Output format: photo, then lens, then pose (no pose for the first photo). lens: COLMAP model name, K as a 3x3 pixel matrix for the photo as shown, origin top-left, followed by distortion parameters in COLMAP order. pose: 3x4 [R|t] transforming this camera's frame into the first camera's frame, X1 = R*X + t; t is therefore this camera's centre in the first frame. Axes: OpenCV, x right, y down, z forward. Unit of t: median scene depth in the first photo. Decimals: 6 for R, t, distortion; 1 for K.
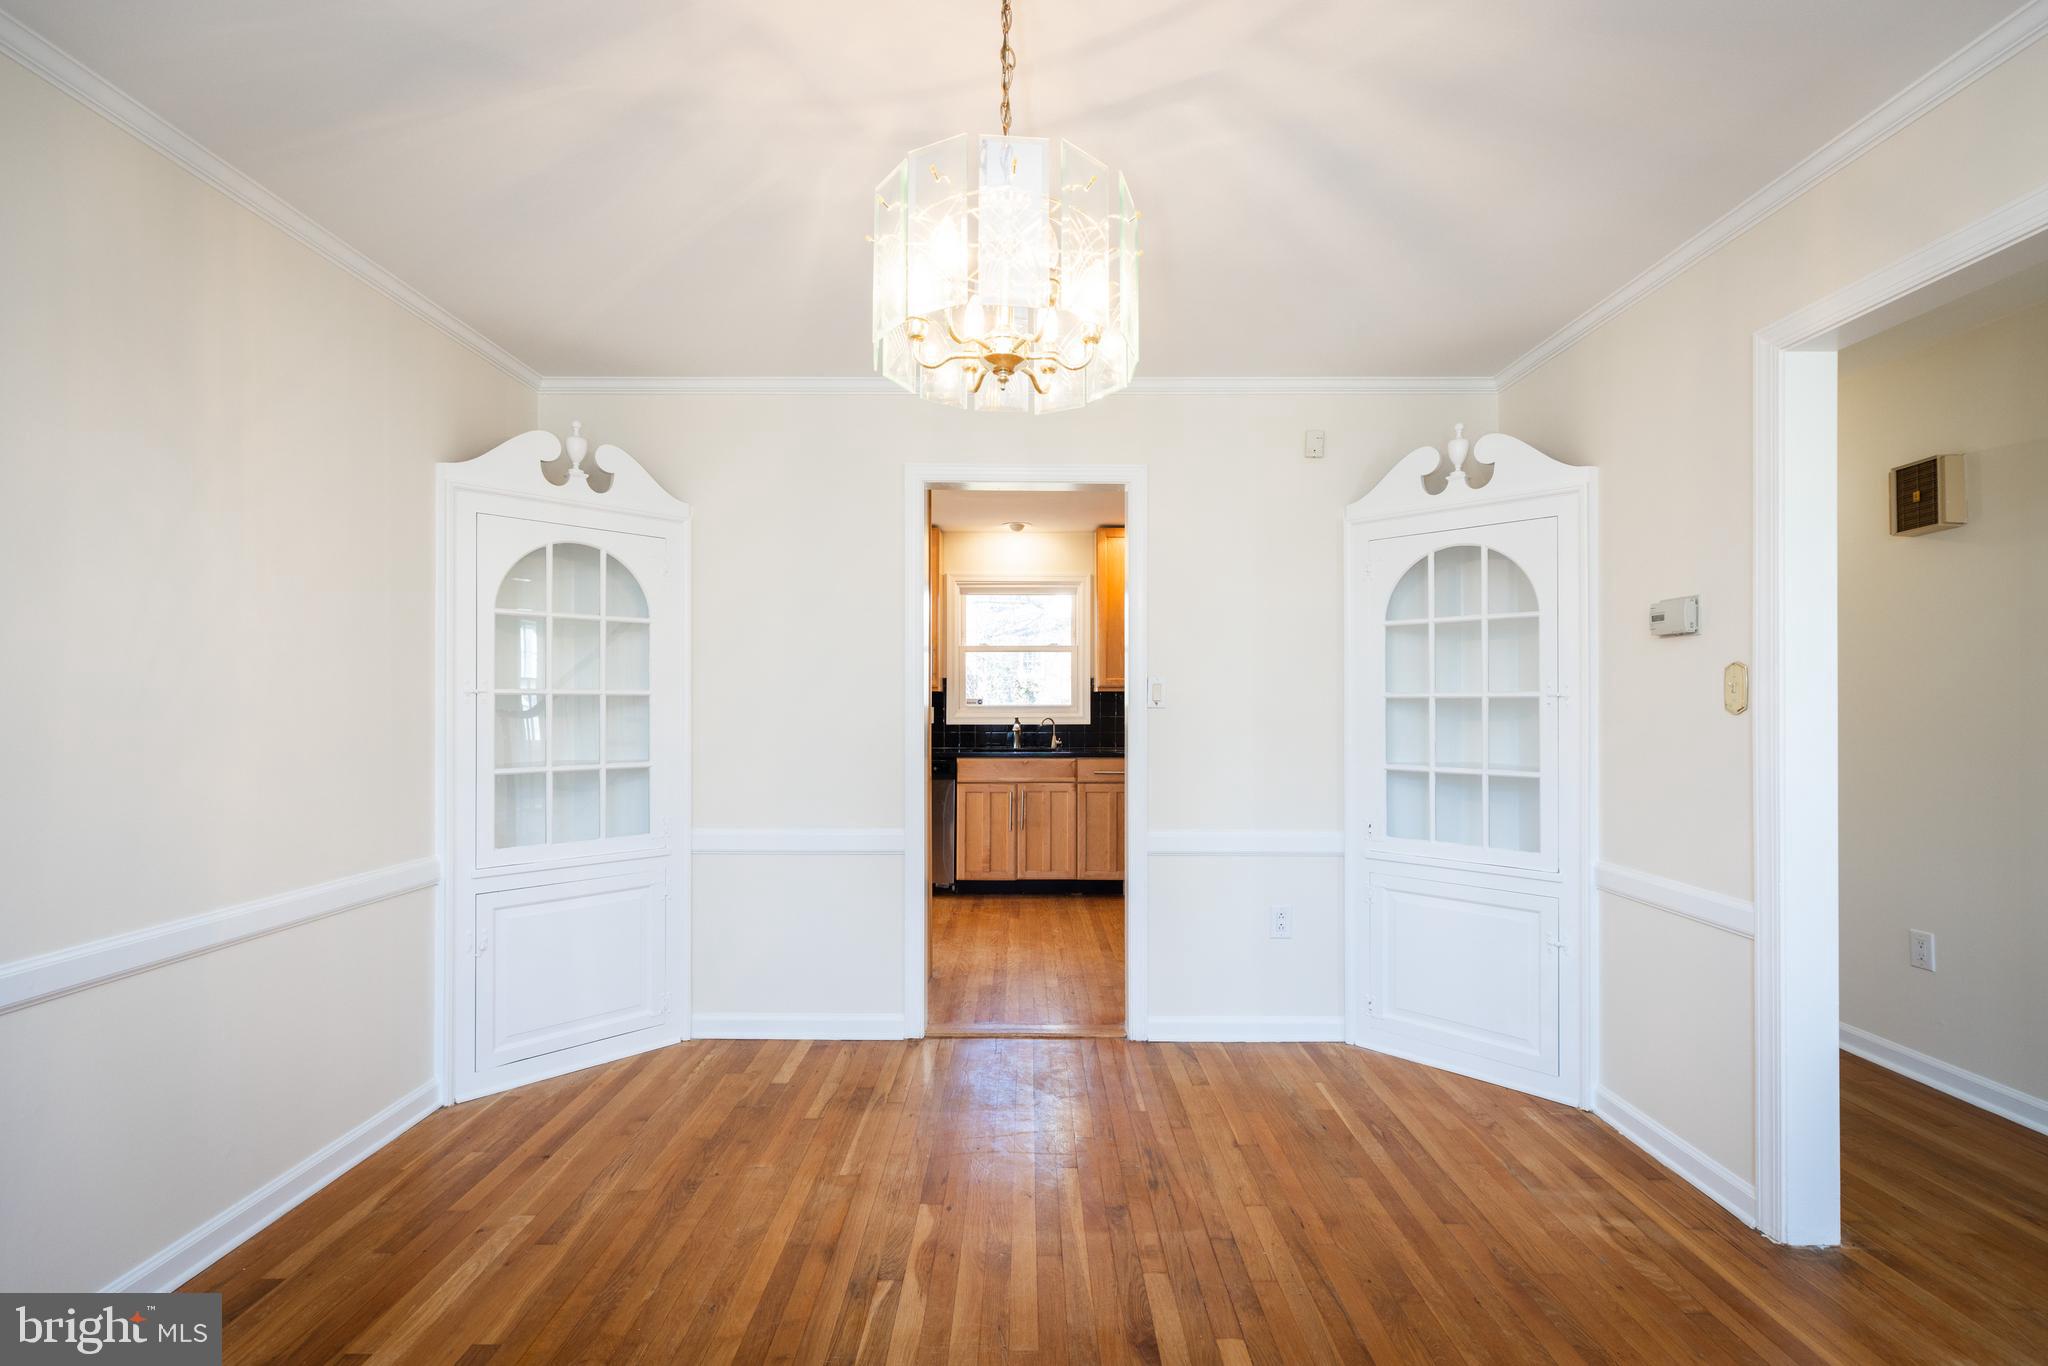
lens RADIAL K [[911.8, 0, 1020.5], [0, 911.8, 687.1], [0, 0, 1]] dist [0.007567, -0.000966]
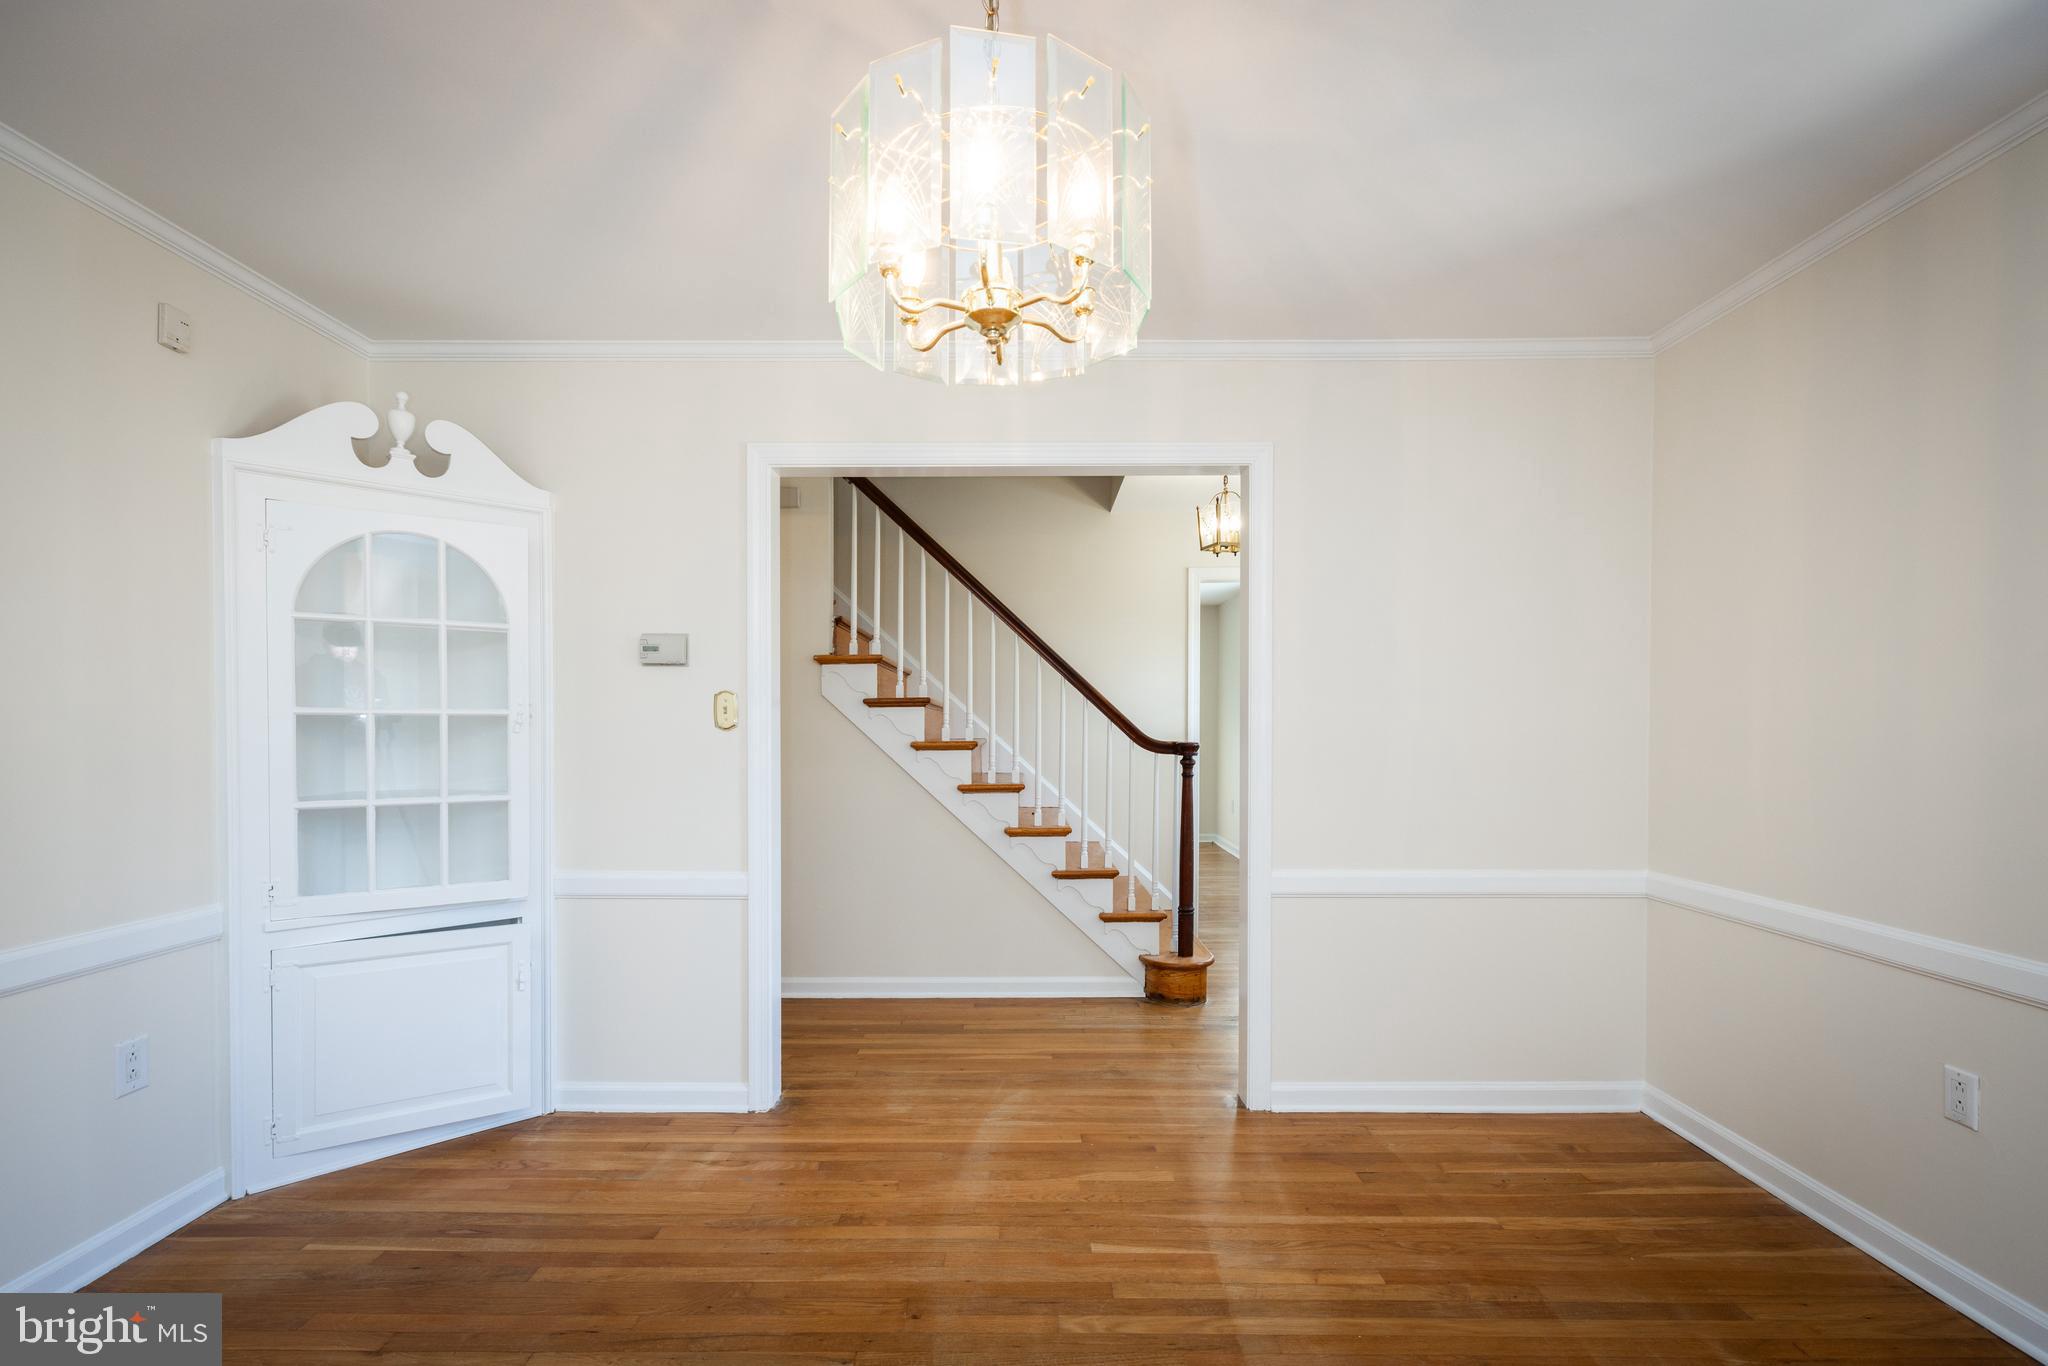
lens RADIAL K [[926.2, 0, 1022.7], [0, 926.2, 728.6], [0, 0, 1]] dist [-0.013298, 0.000058]
pose [[-0.003750, -0.008230, 0.999959, -0.477268], [-0.020893, 0.999748, 0.008150, 0.006646], [-0.999775, -0.020862, -0.003921, 0.530625]]
